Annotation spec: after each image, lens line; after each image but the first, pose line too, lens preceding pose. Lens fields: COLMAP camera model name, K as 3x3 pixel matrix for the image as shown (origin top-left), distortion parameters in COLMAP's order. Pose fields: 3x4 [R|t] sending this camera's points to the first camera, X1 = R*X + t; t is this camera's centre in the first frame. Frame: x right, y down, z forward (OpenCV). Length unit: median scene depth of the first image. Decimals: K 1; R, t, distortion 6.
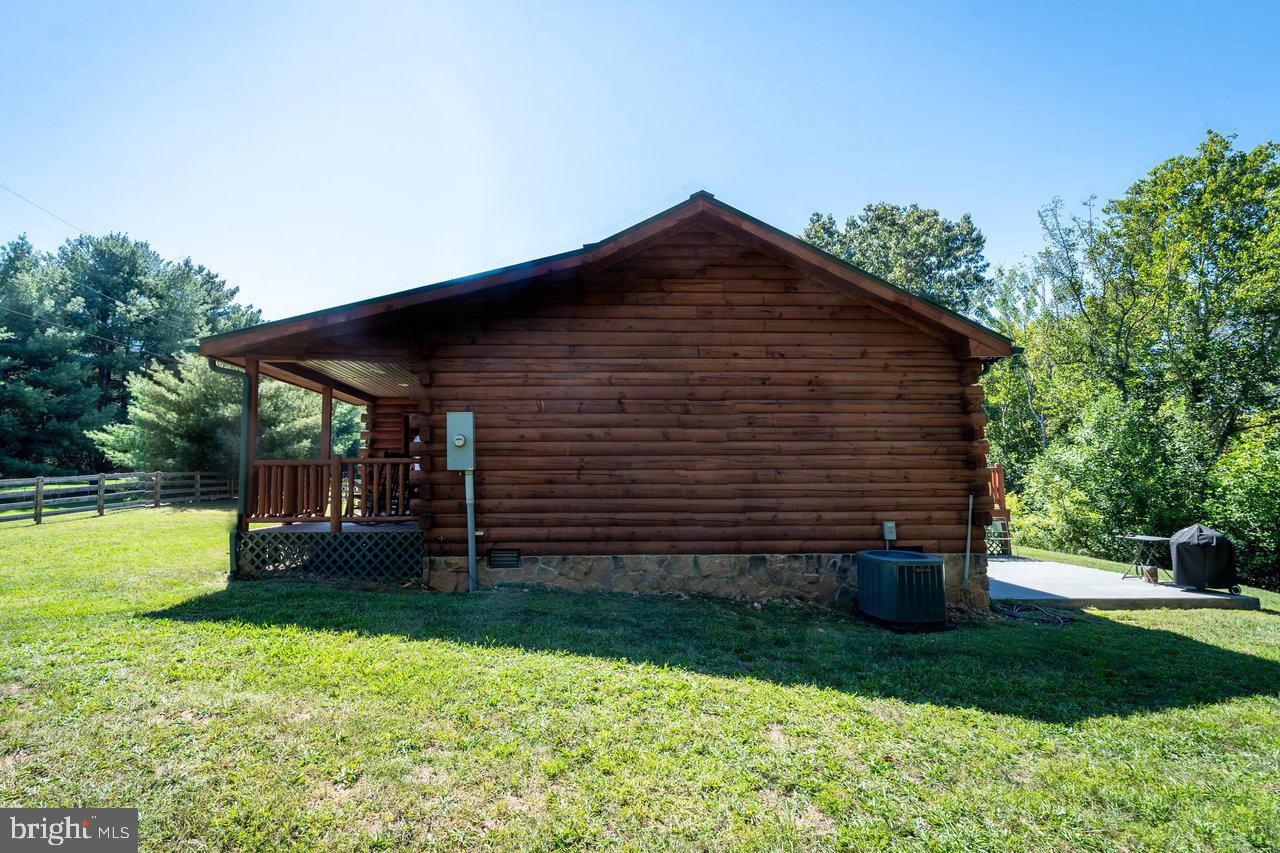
lens RADIAL K [[596.3, 0, 597.5], [0, 596.3, 405.3], [0, 0, 1]] dist [0.018338, -0.000128]
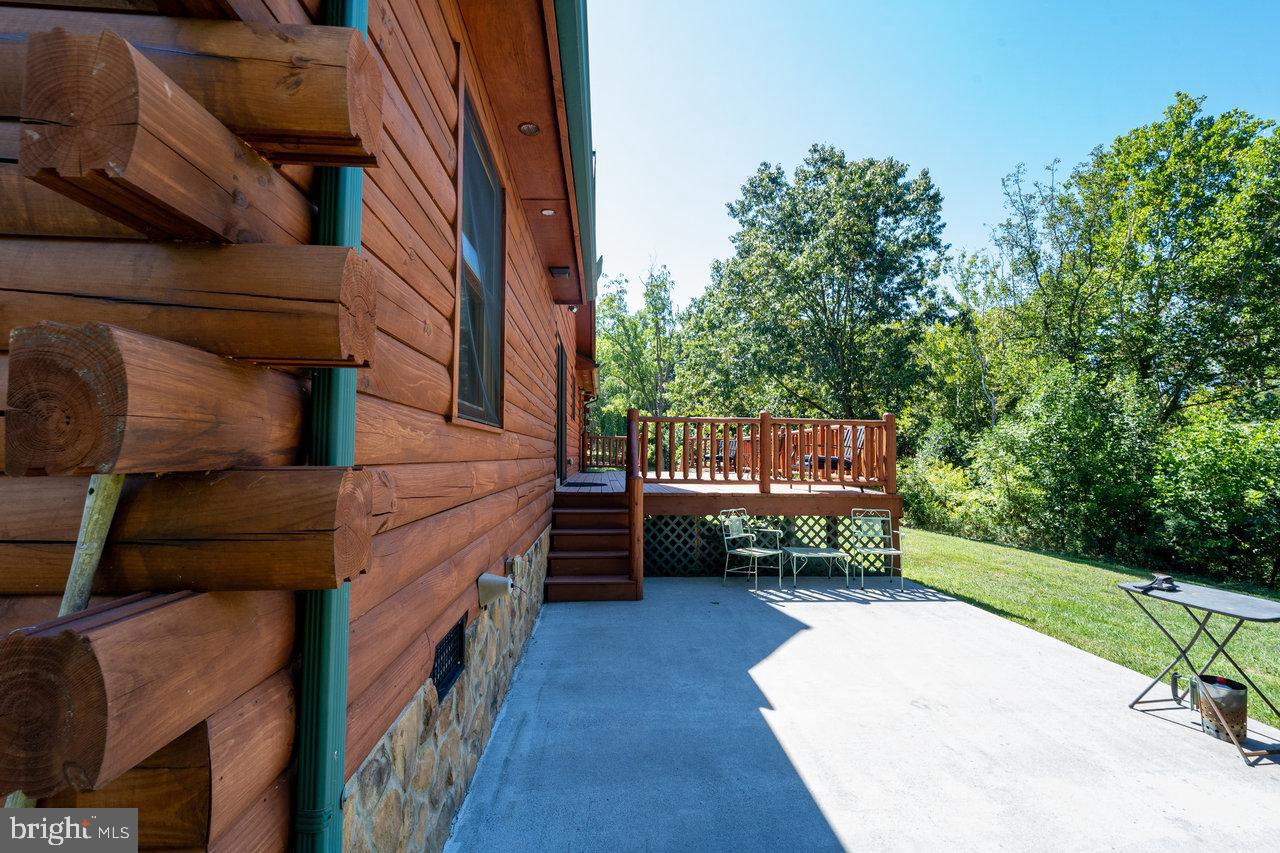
lens RADIAL K [[525.0, 0, 622.0], [0, 525.0, 421.2], [0, 0, 1]] dist [0.000086, 0.000379]
pose [[0.999731, 0.016103, 0.016687, 0.135622], [-0.017098, 0.997972, 0.061312, 0.028116], [-0.015666, -0.061581, 0.997979, 0.169369]]
